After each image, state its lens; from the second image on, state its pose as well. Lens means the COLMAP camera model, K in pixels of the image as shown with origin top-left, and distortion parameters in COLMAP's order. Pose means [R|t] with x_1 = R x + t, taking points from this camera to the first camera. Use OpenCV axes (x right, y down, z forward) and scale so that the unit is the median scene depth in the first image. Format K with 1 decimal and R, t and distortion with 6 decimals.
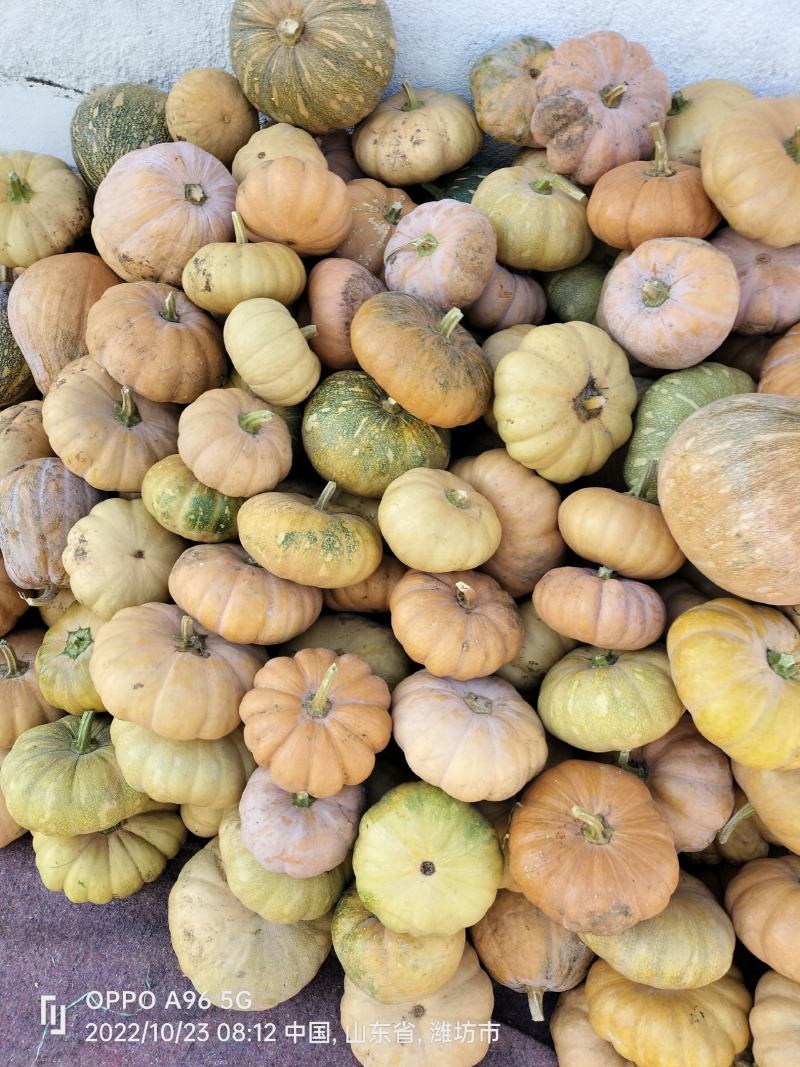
lens RADIAL K [[797.8, 0, 392.4], [0, 797.8, 536.2], [0, 0, 1]] dist [0.029872, -0.042104]
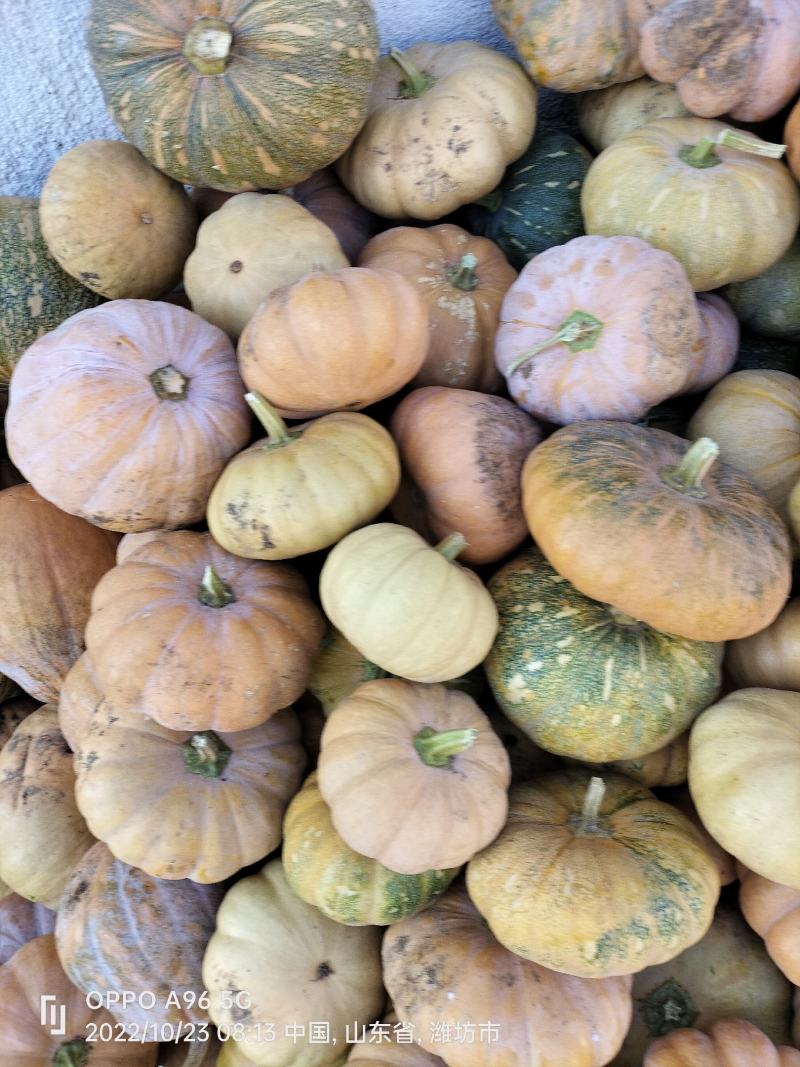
lens RADIAL K [[797.8, 0, 404.8], [0, 797.8, 533.2], [0, 0, 1]] dist [0.029872, -0.042104]
pose [[0.928149, -0.371704, 0.019362, -0.138734], [0.366813, 0.922282, 0.121839, -0.334318], [-0.063145, -0.105982, 0.992361, 0.395602]]
